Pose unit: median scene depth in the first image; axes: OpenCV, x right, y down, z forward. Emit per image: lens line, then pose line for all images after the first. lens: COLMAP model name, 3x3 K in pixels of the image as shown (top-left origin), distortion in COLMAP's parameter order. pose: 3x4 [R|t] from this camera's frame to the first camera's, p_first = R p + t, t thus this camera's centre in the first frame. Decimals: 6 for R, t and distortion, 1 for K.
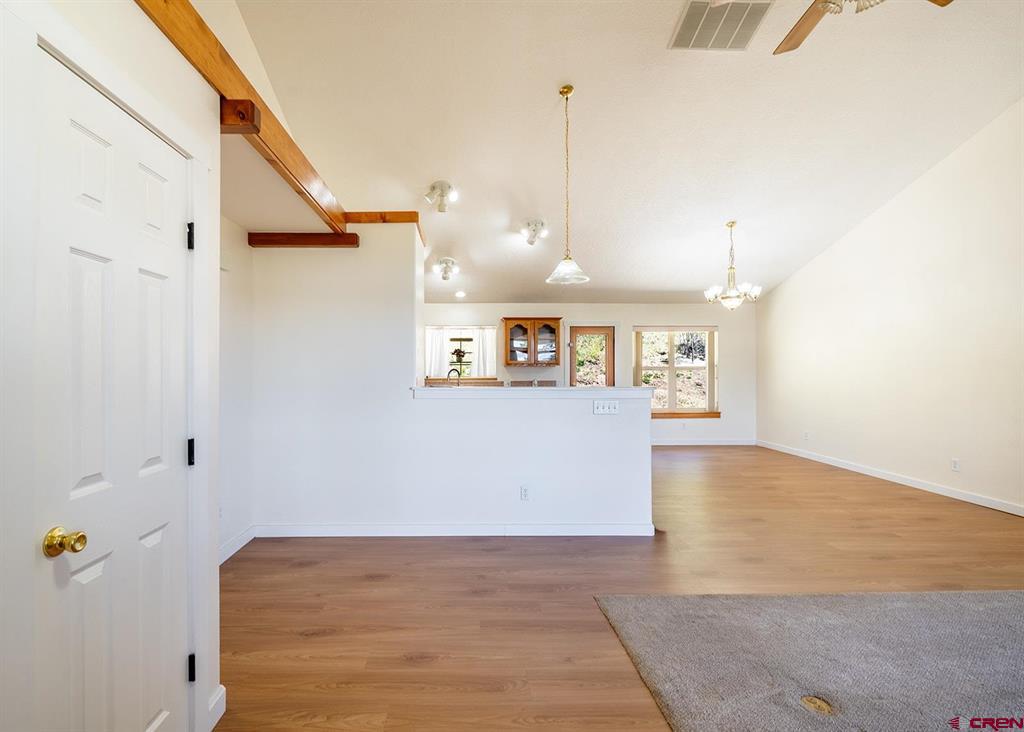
lens RADIAL K [[470.5, 0, 493.8], [0, 470.5, 373.0], [0, 0, 1]] dist [0.001395, 0.000224]
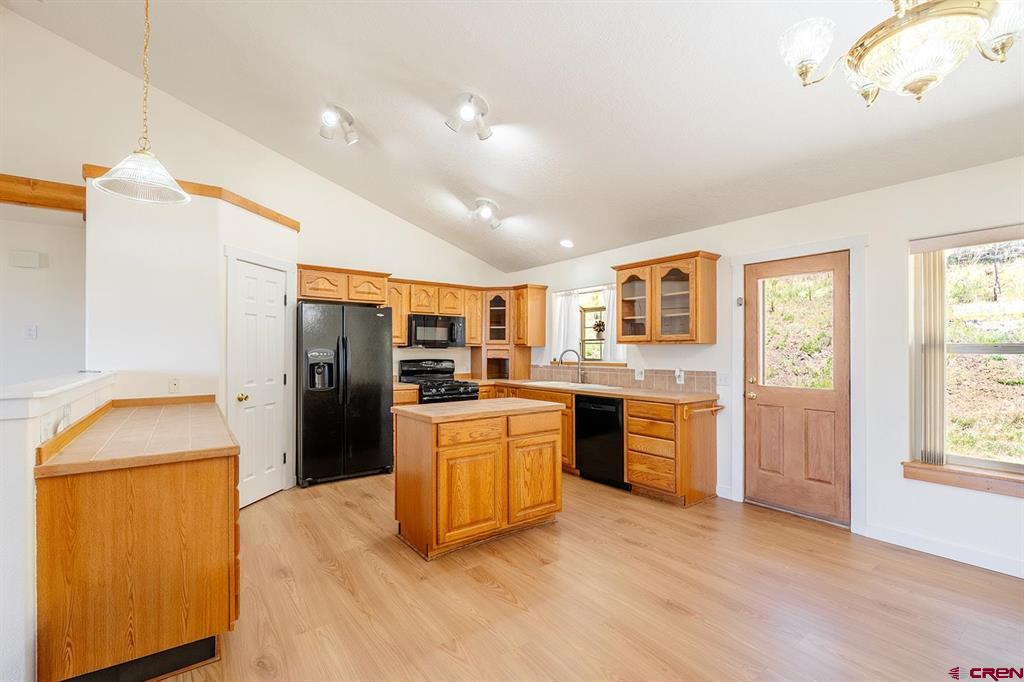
lens RADIAL K [[453.6, 0, 523.5], [0, 453.6, 342.8], [0, 0, 1]] dist [-0.004950, 0.001897]
pose [[0.573531, -0.011643, -0.819101, 0.441176], [-0.006676, 0.999799, -0.018887, -0.004923], [0.819157, 0.016300, 0.573338, 0.545851]]
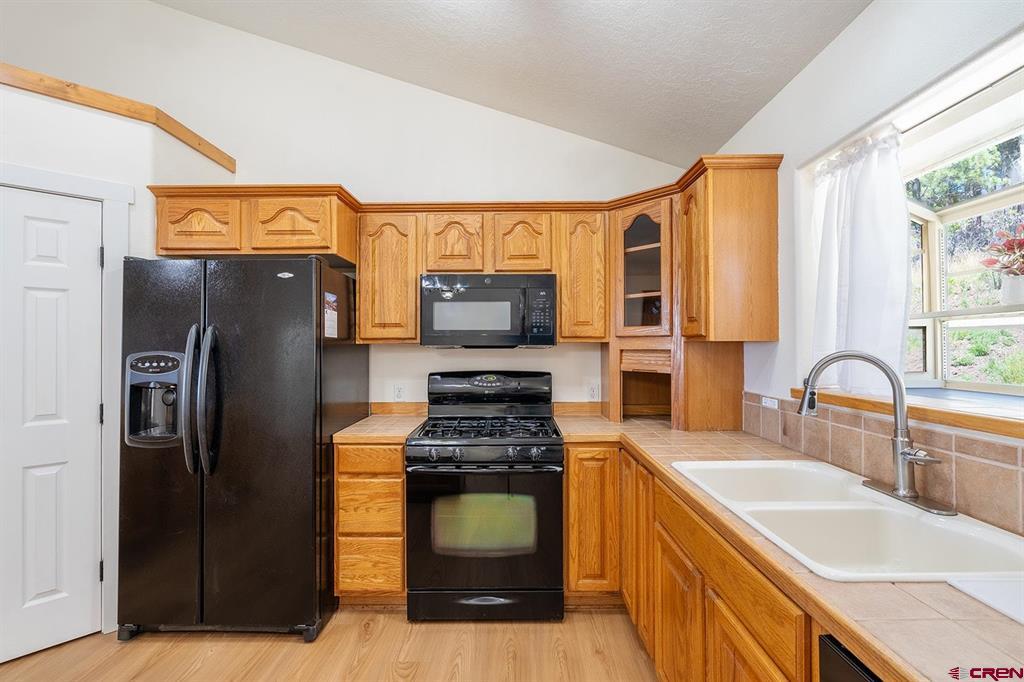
lens RADIAL K [[453.6, 0, 509.3], [0, 453.6, 337.0], [0, 0, 1]] dist [-0.004950, 0.001897]
pose [[-0.065989, -0.017149, -0.997673, 0.097255], [-0.001413, 0.999853, -0.017093, -0.011221], [0.997819, 0.000281, -0.066004, 0.881403]]
